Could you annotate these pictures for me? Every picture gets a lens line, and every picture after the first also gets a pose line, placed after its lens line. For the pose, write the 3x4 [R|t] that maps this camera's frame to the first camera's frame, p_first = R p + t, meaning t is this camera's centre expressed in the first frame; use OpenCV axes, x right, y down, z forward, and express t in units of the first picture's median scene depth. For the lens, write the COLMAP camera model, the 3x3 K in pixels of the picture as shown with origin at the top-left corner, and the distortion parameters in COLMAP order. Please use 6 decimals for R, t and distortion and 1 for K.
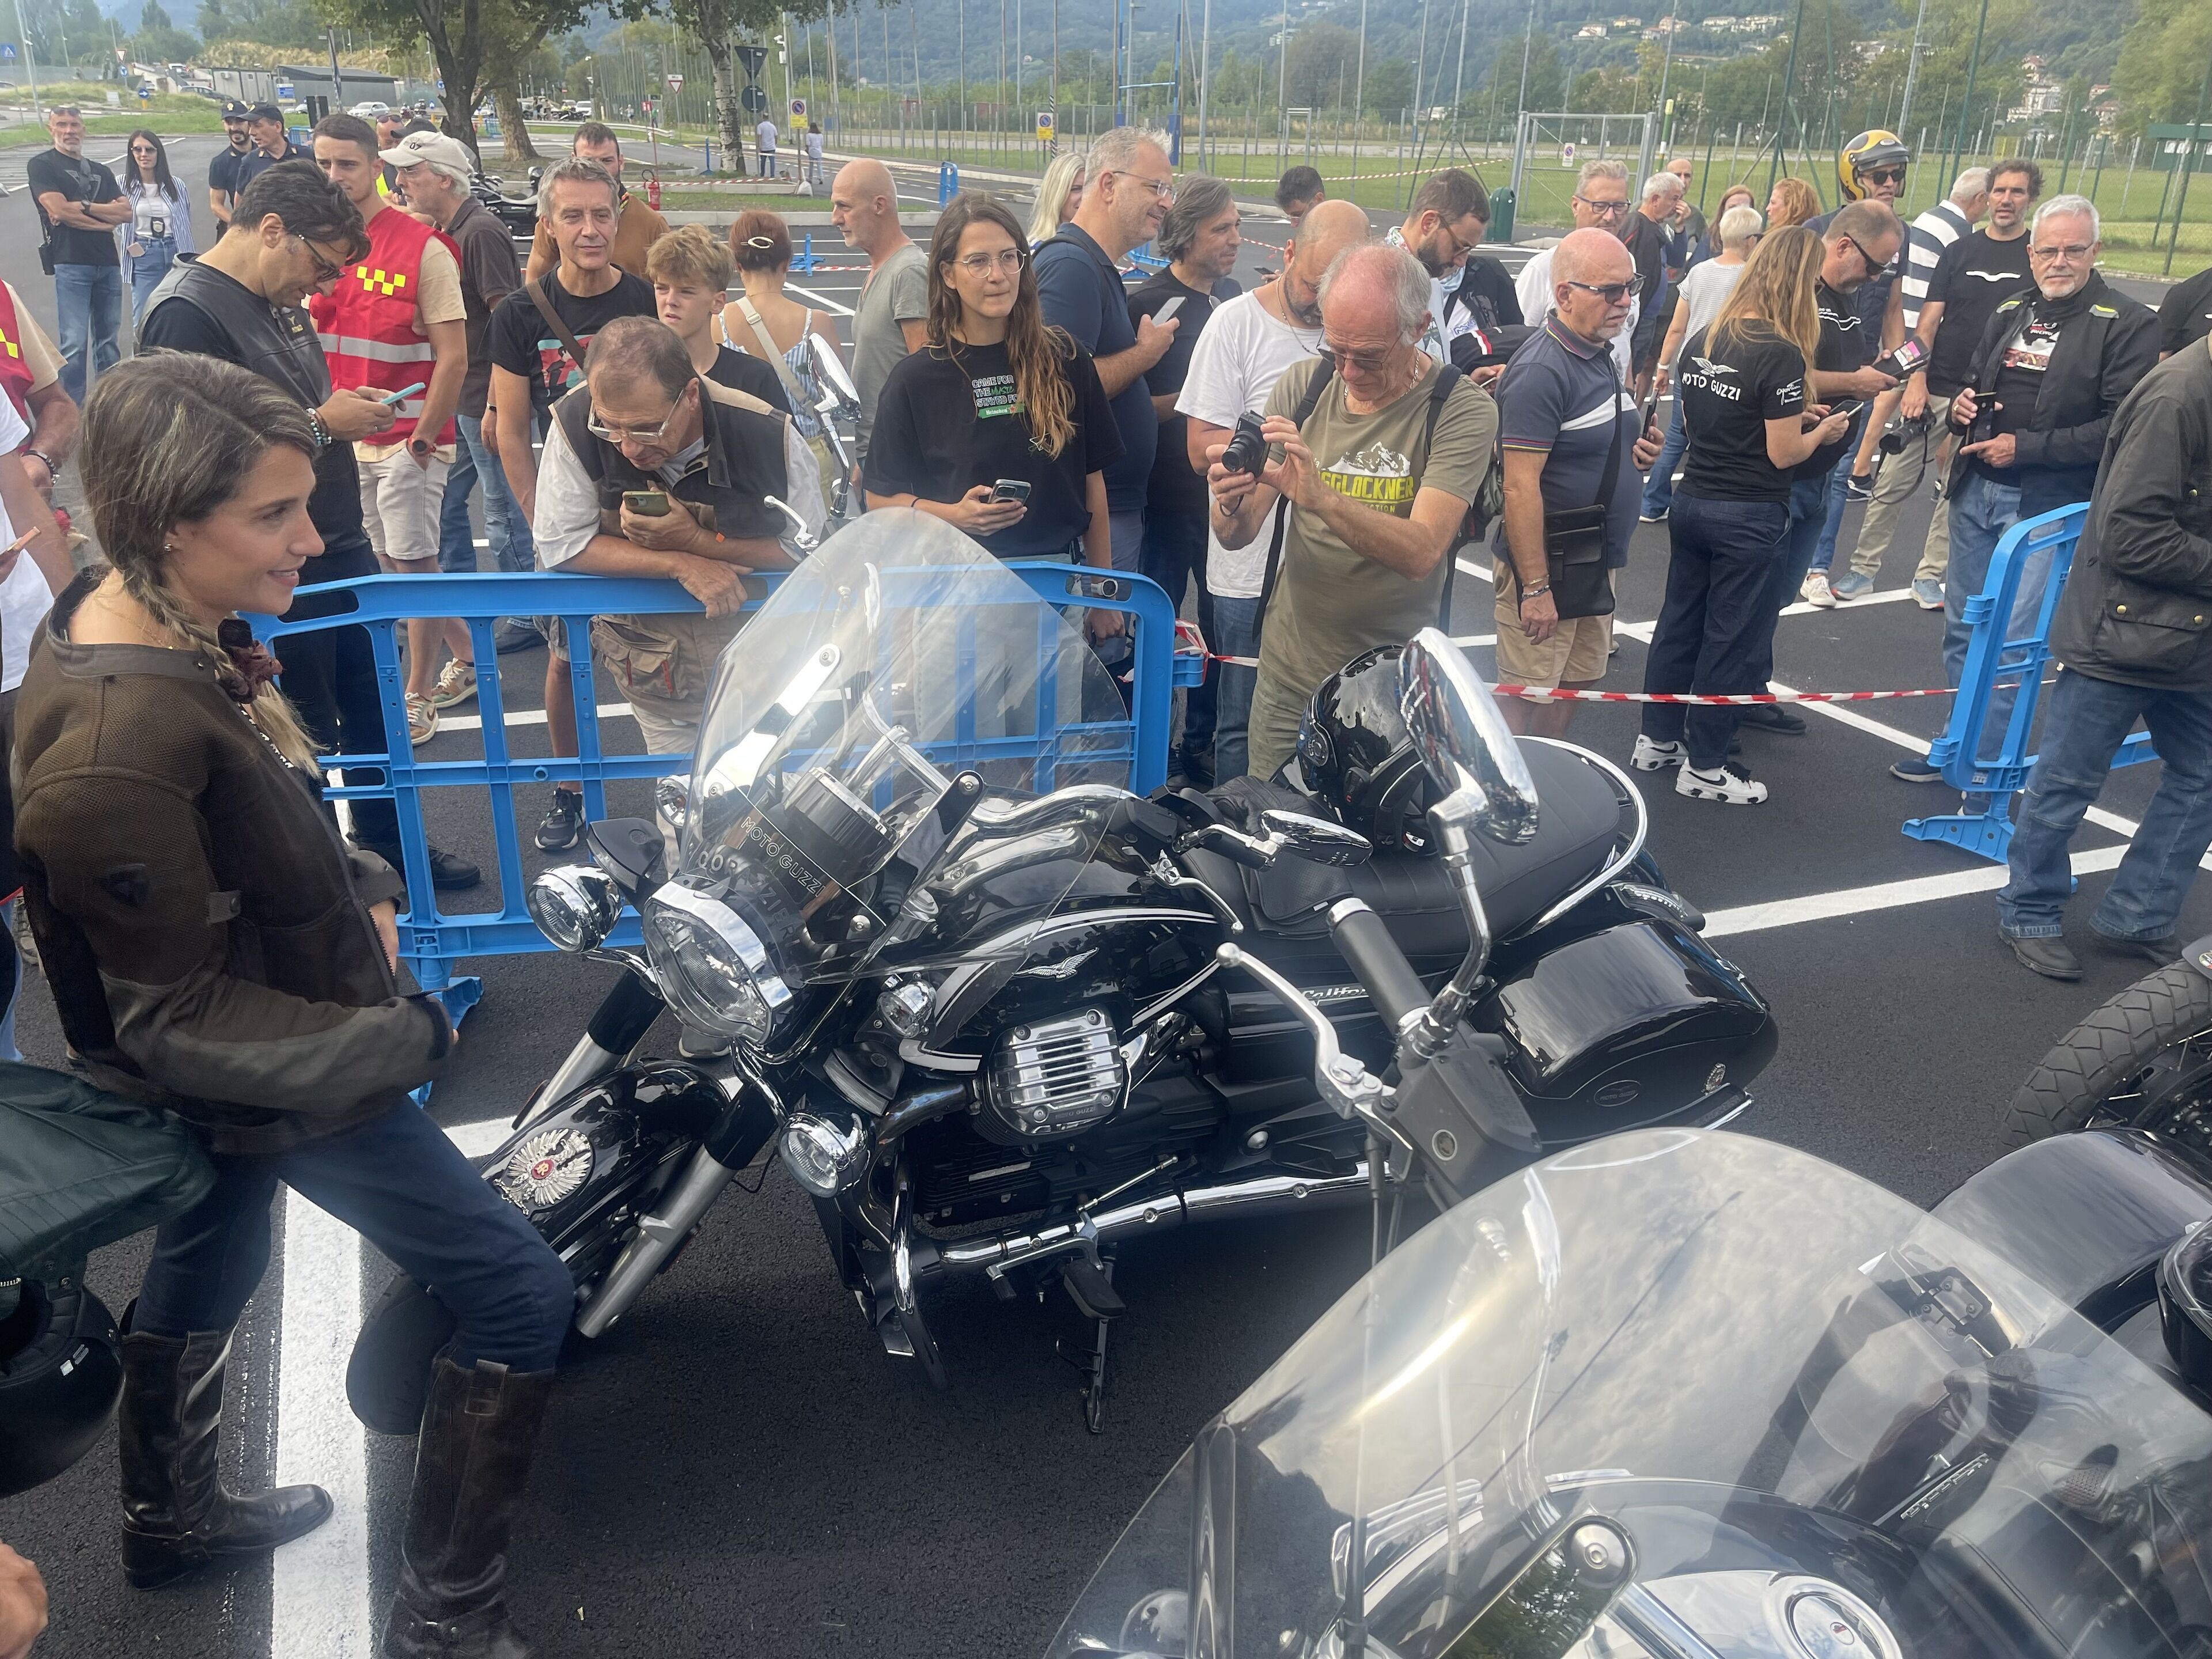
lens RADIAL K [[1687.0, 0, 1104.6], [0, 1687.0, 901.0], [0, 0, 1]] dist [0.070674, -0.003316]
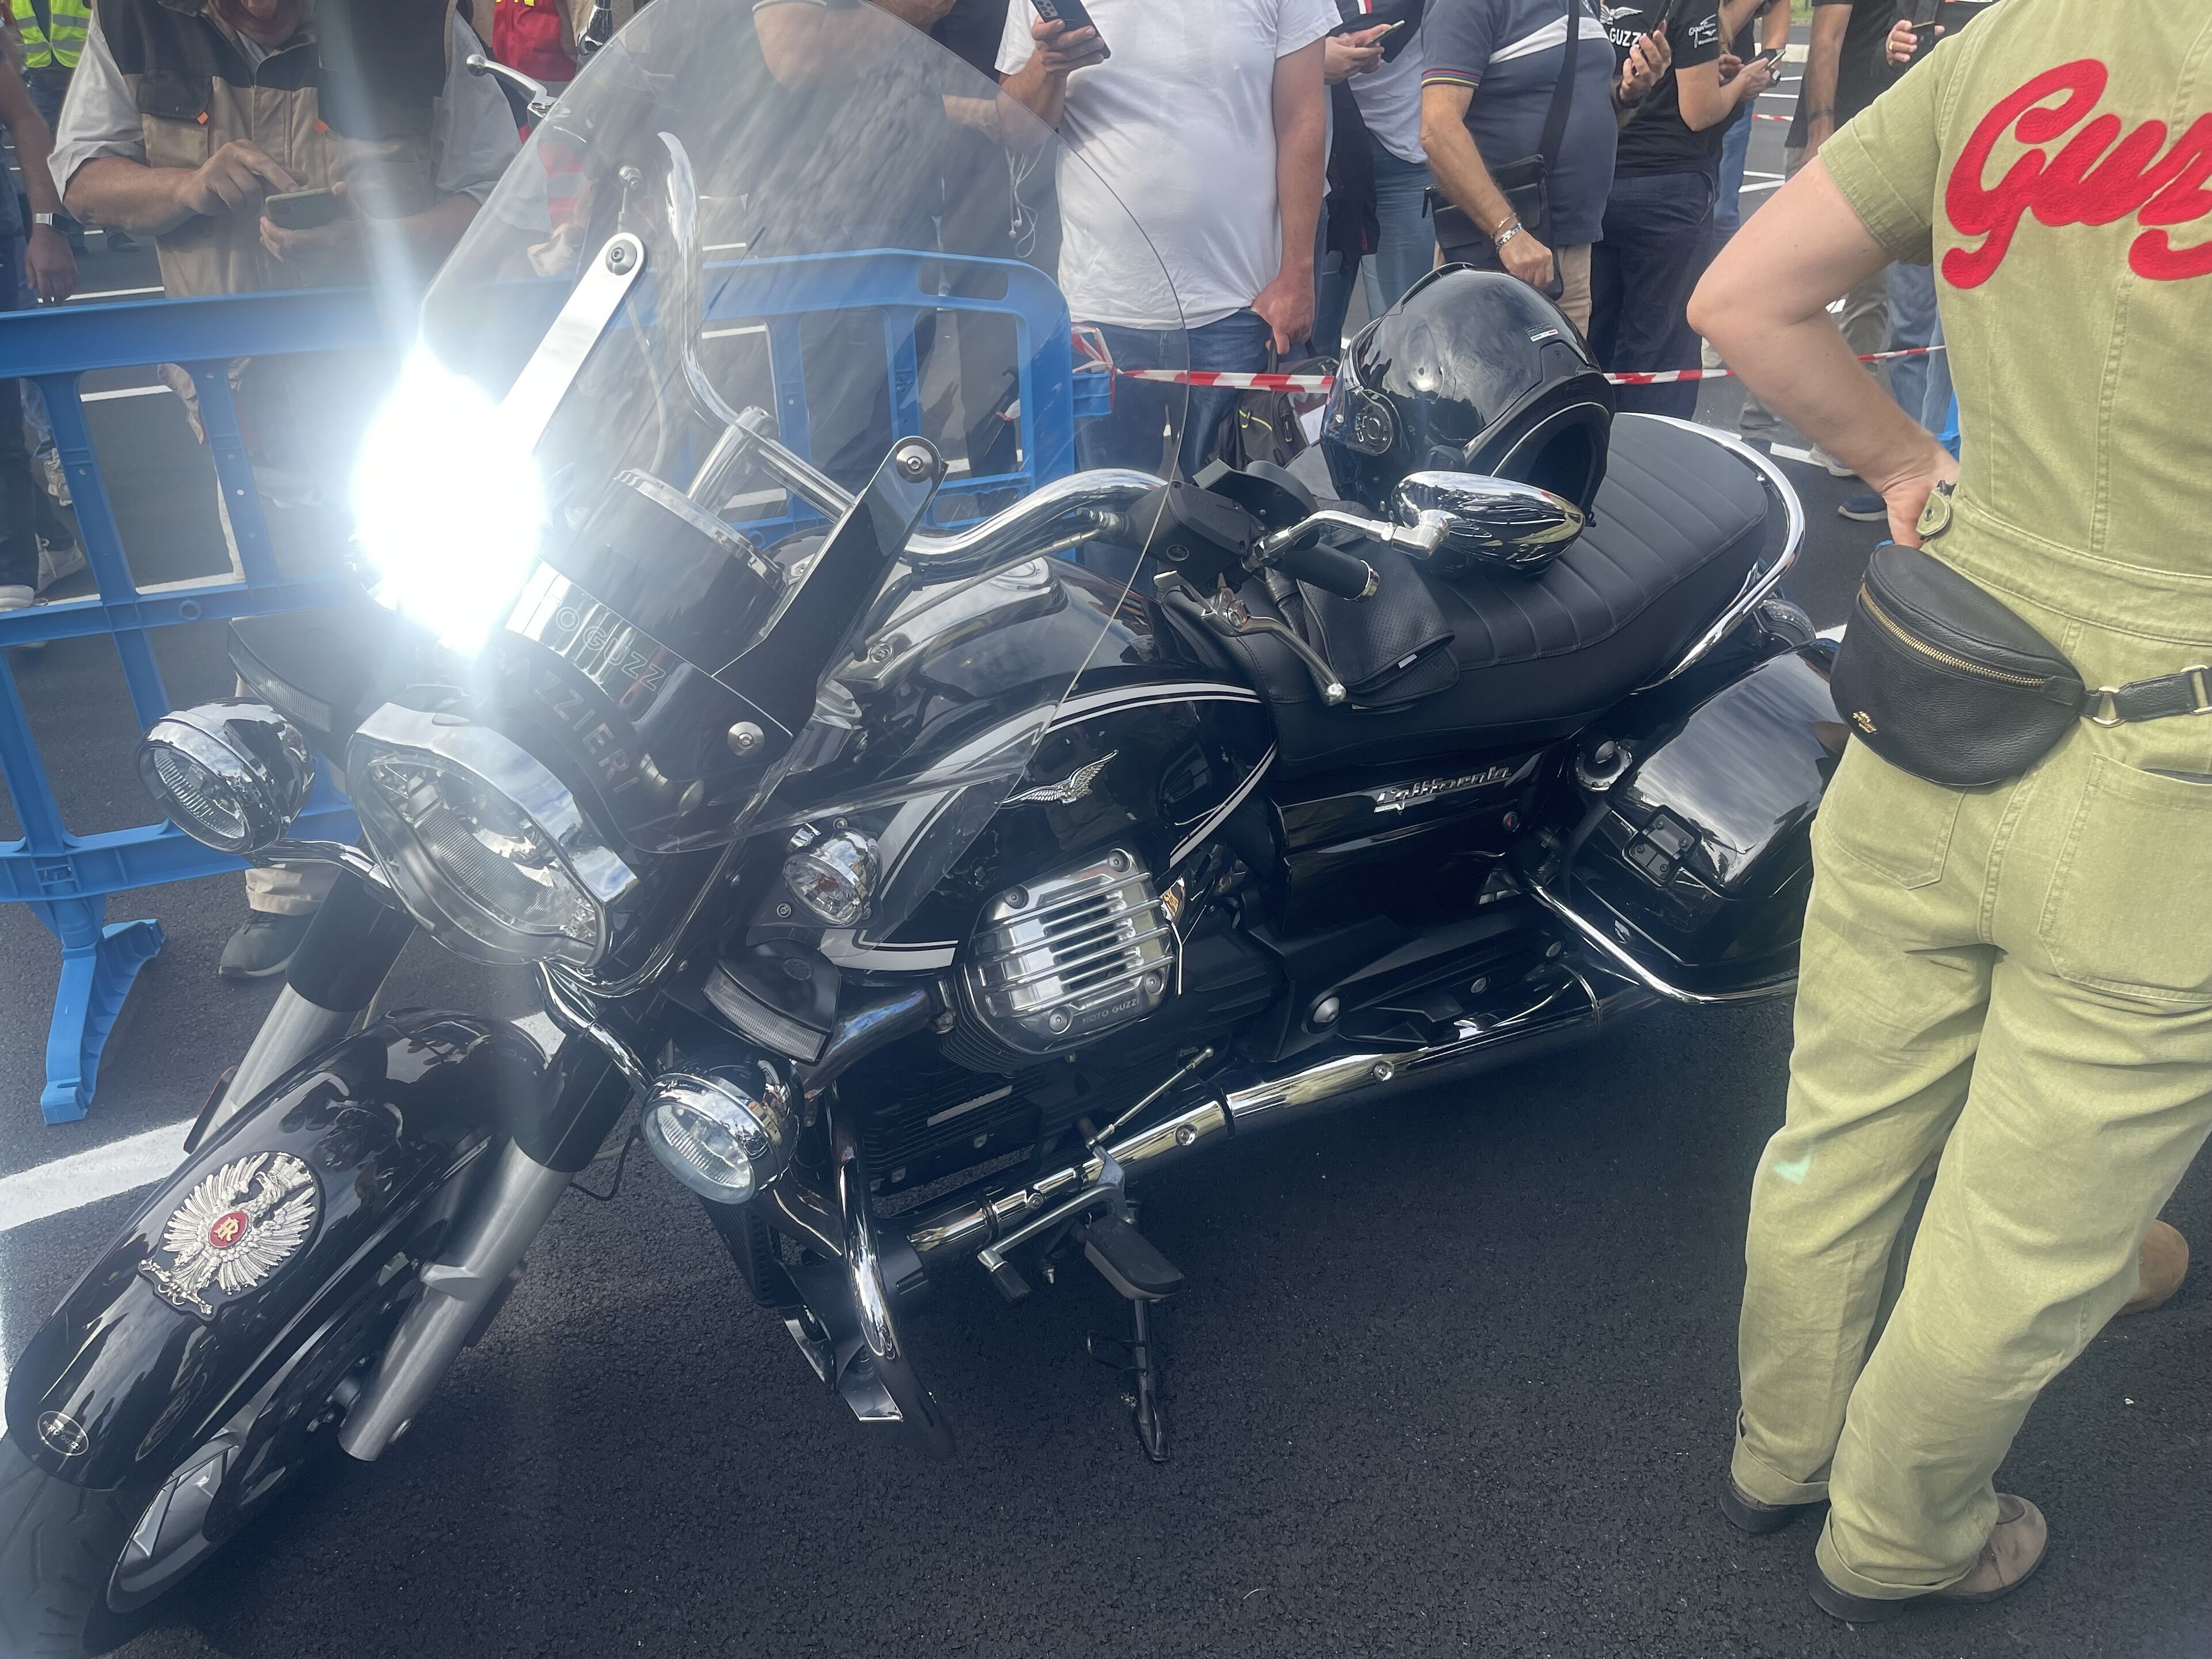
lens RADIAL K [[1687.0, 0, 1104.6], [0, 1687.0, 901.0], [0, 0, 1]] dist [0.070674, -0.003316]
pose [[0.985943, -0.118346, 0.117943, -0.089264], [0.107423, 0.989660, 0.095041, 0.023534], [-0.127971, -0.081035, 0.988462, 0.375933]]
